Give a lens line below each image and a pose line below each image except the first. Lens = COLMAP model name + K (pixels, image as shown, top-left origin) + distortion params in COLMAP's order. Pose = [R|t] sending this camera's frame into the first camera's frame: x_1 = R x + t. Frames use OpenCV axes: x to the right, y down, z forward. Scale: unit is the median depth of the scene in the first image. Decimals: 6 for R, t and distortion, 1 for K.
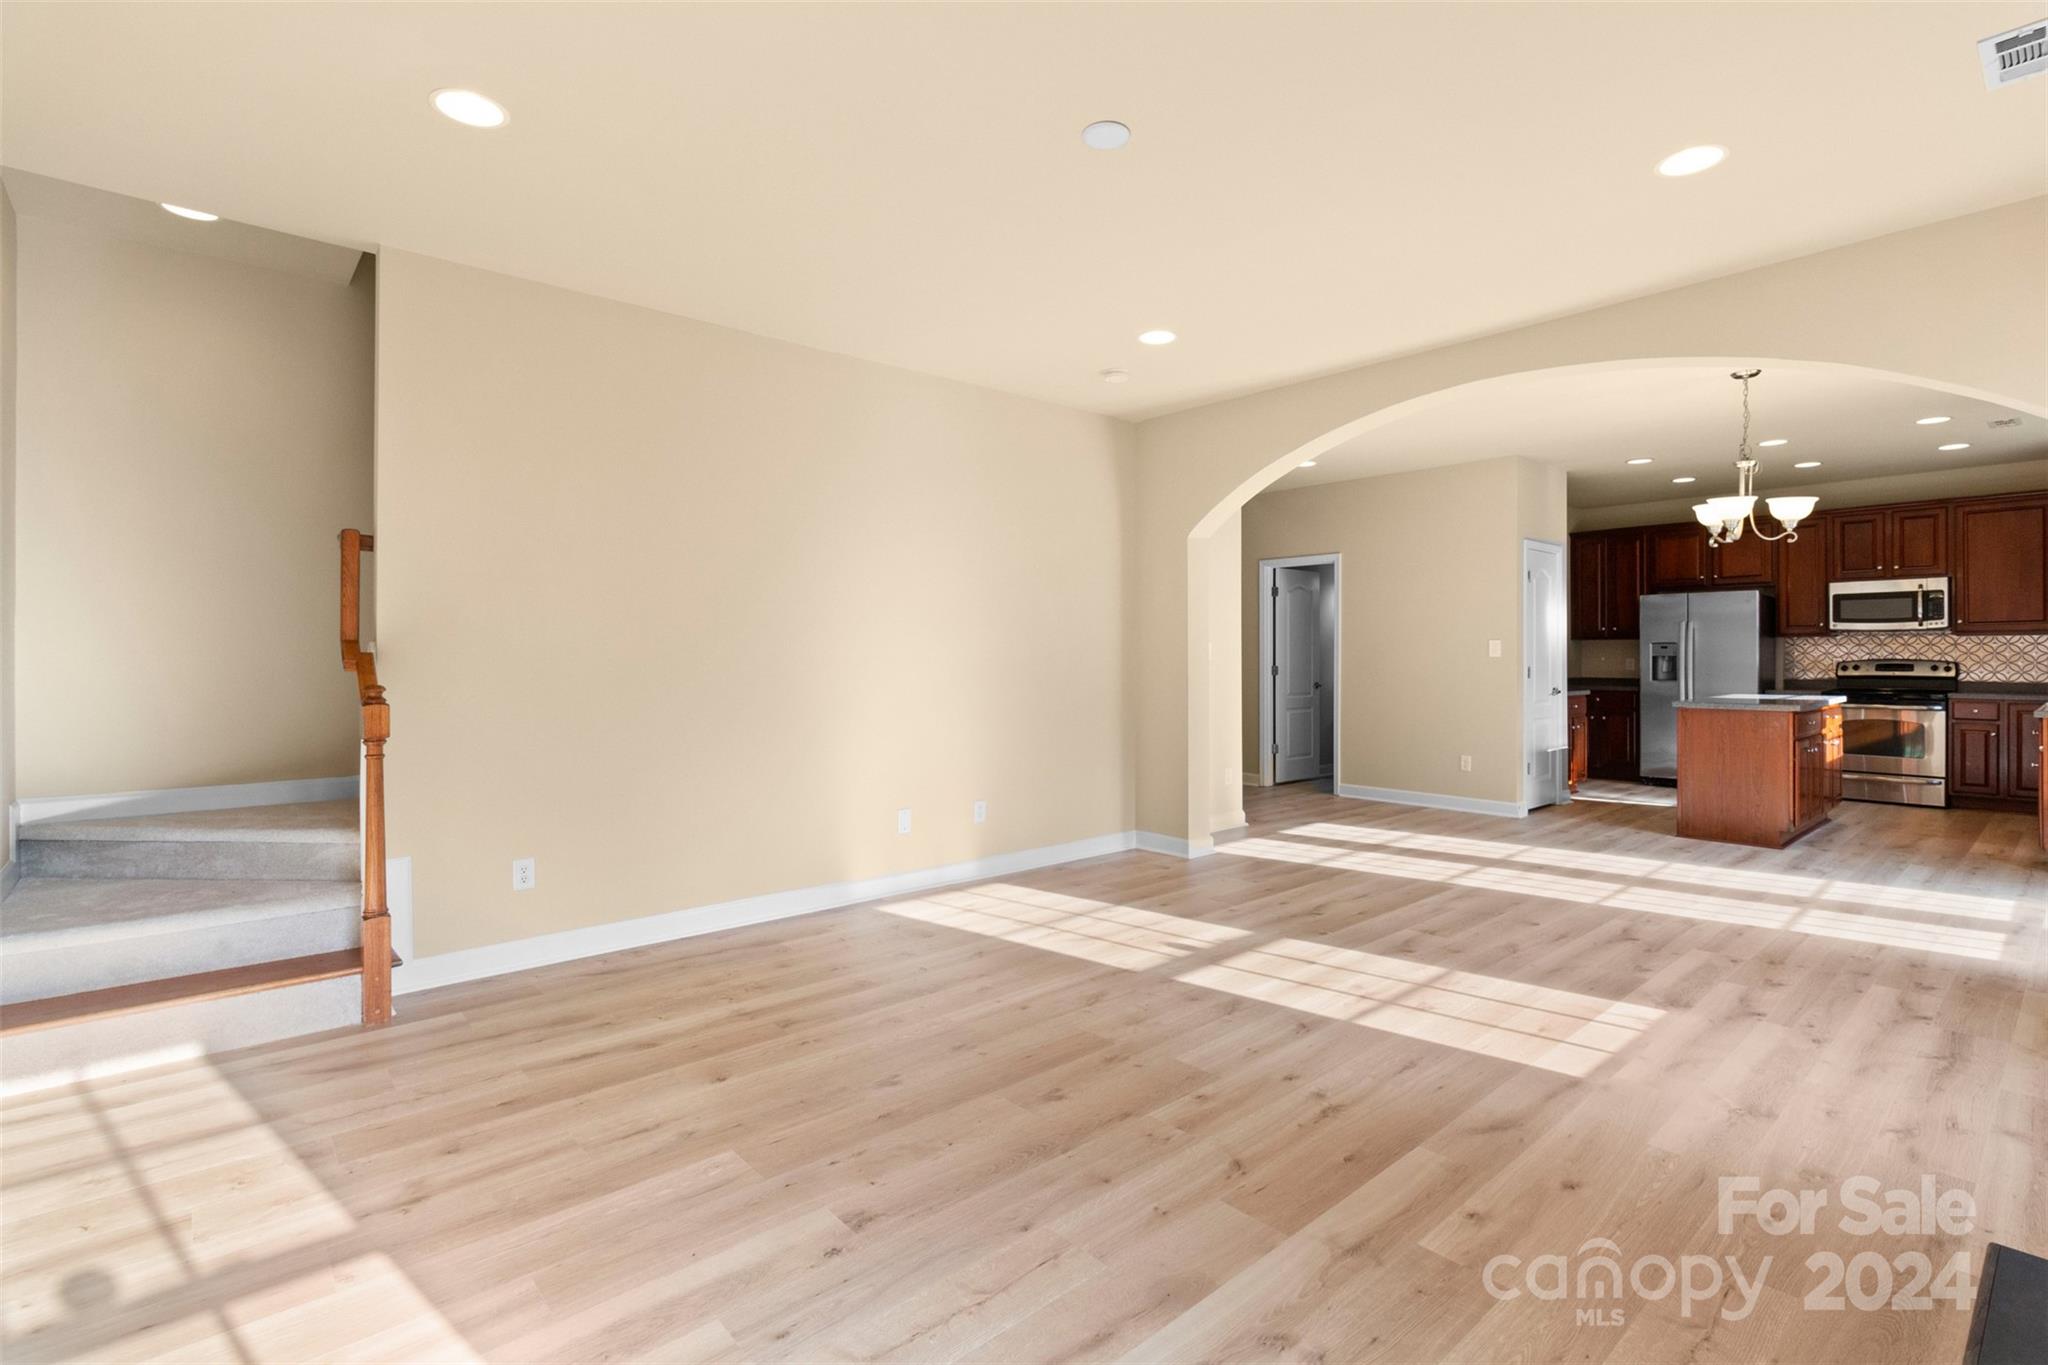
lens RADIAL K [[953.0, 0, 1030.2], [0, 953.0, 658.9], [0, 0, 1]] dist [-0.001028, 0.000640]
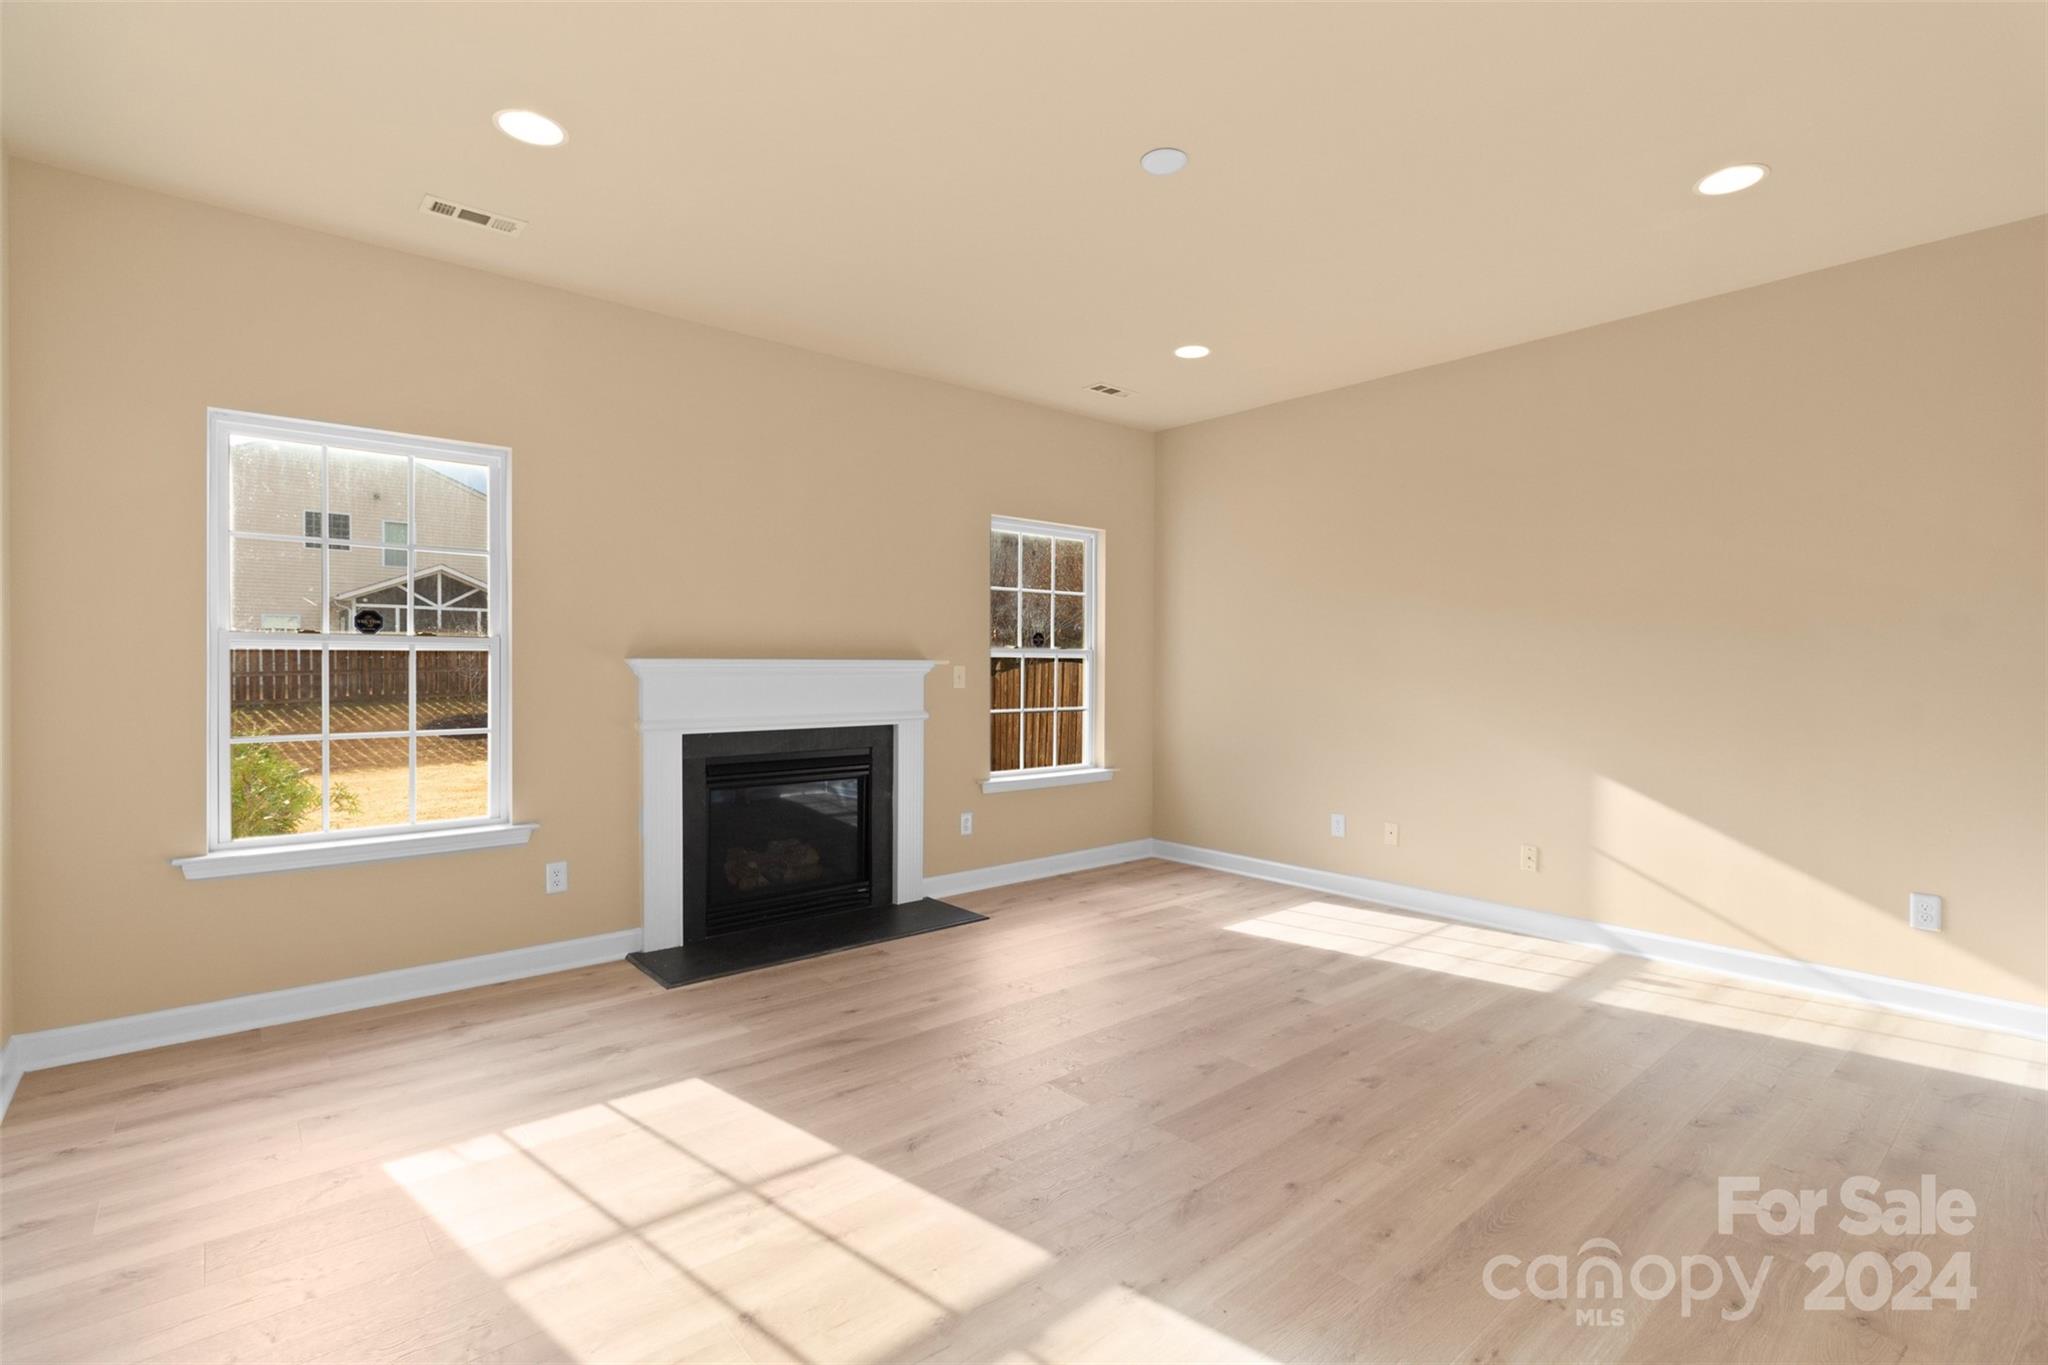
lens RADIAL K [[953.0, 0, 1034.9], [0, 953.0, 680.3], [0, 0, 1]] dist [-0.001028, 0.000640]
pose [[-0.999987, -0.000394, 0.005084, 0.076535], [-0.000306, 0.999850, 0.017320, -0.002407], [-0.005090, 0.017318, -0.999837, 0.735880]]
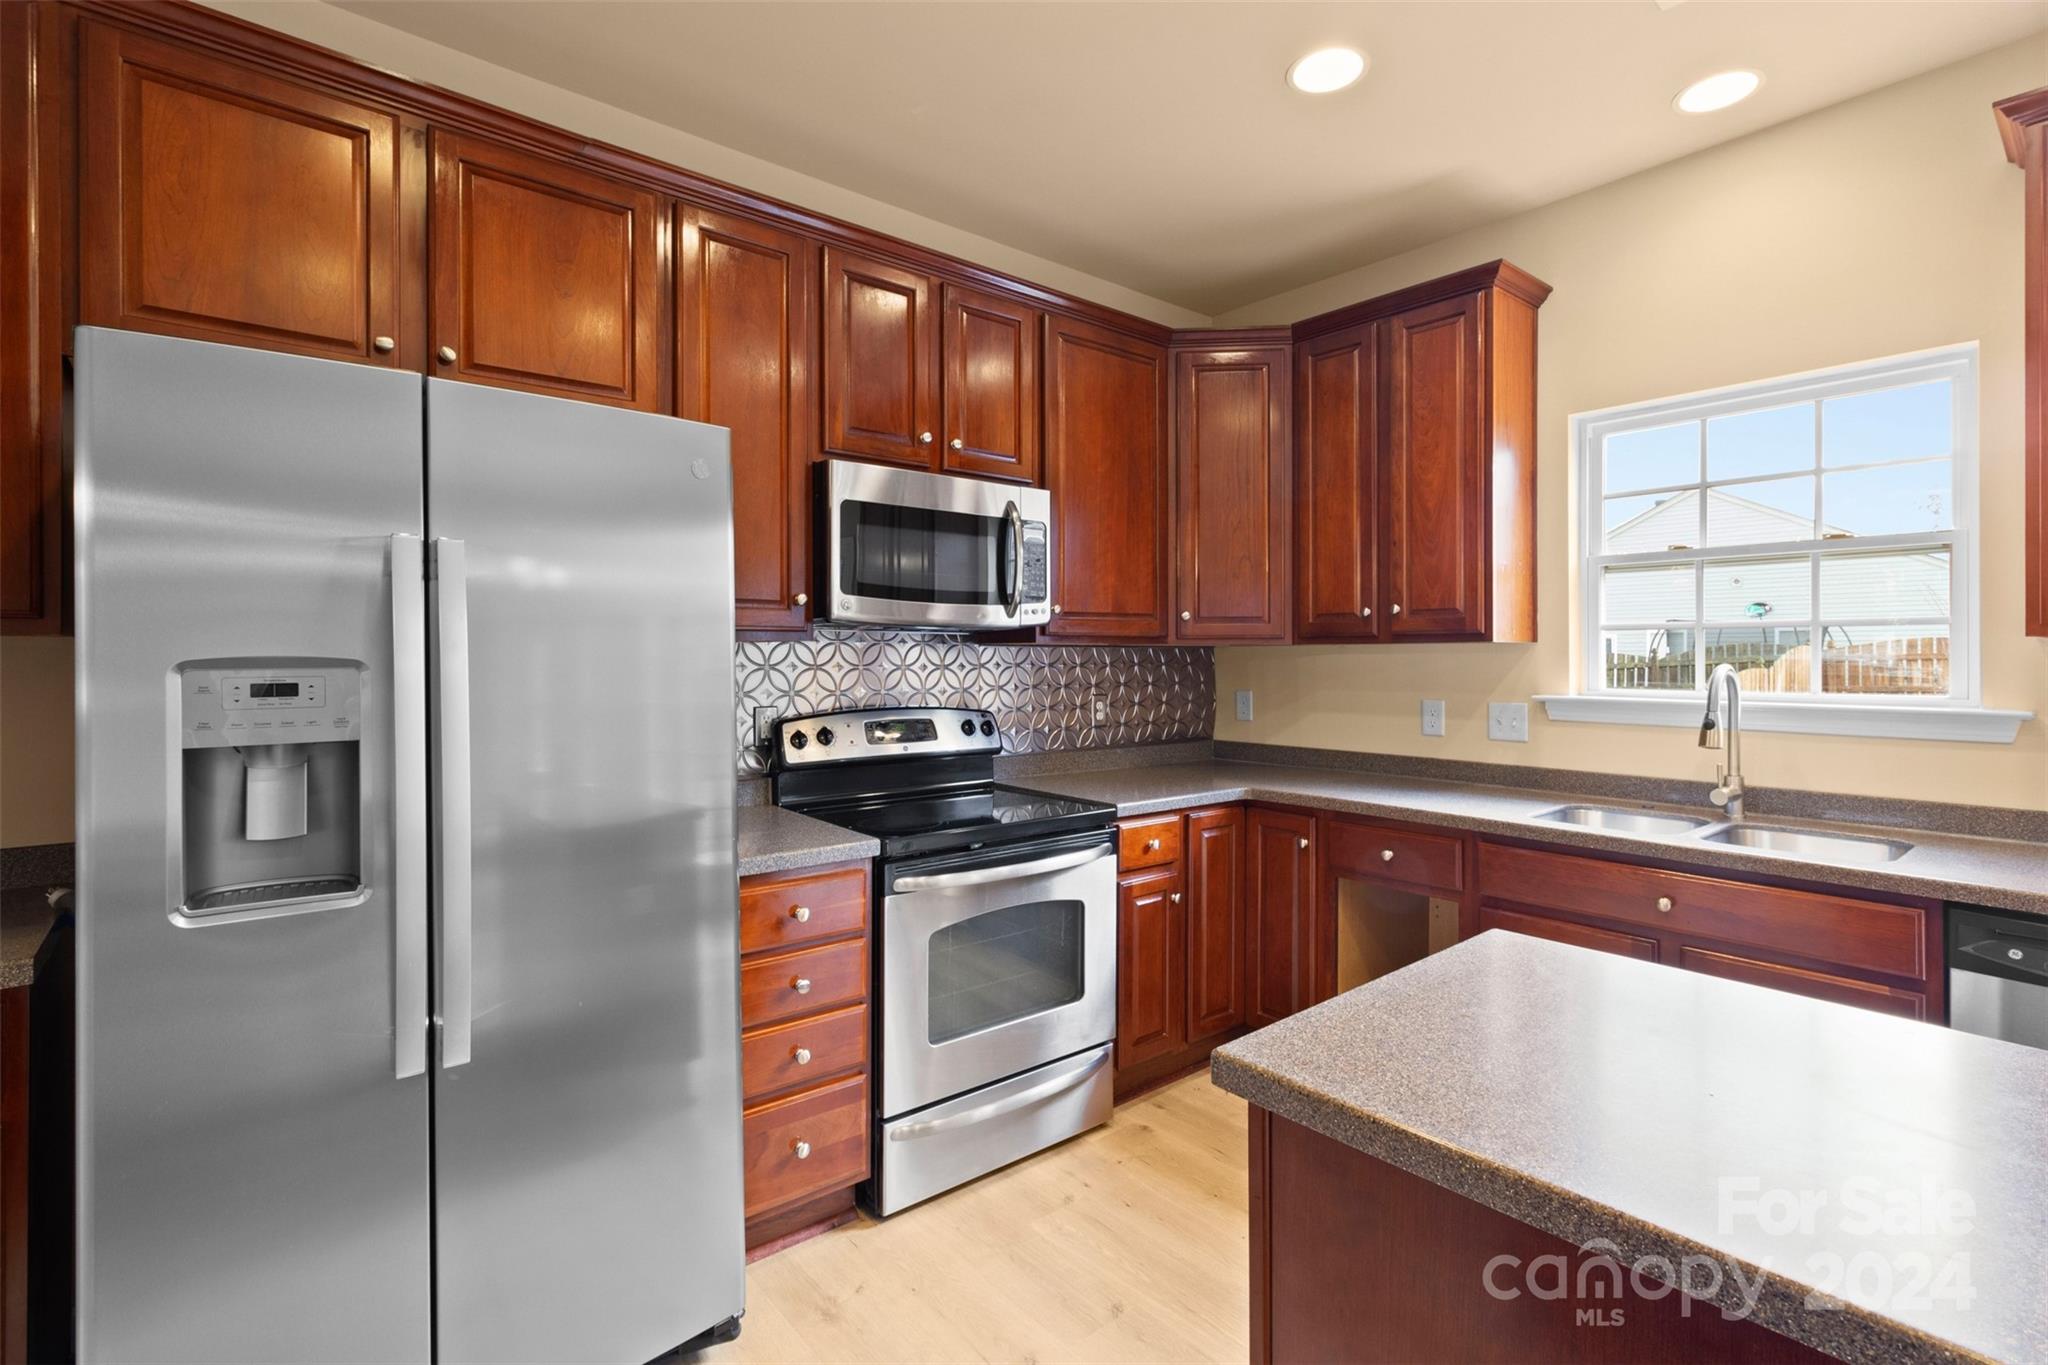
lens RADIAL K [[953.0, 0, 1041.9], [0, 953.0, 655.4], [0, 0, 1]] dist [-0.001028, 0.000640]
pose [[0.021756, 0.004940, 0.999751, 0.580199], [0.005100, 0.999974, -0.005052, -0.018389], [-0.999750, 0.005208, 0.021730, 0.987638]]
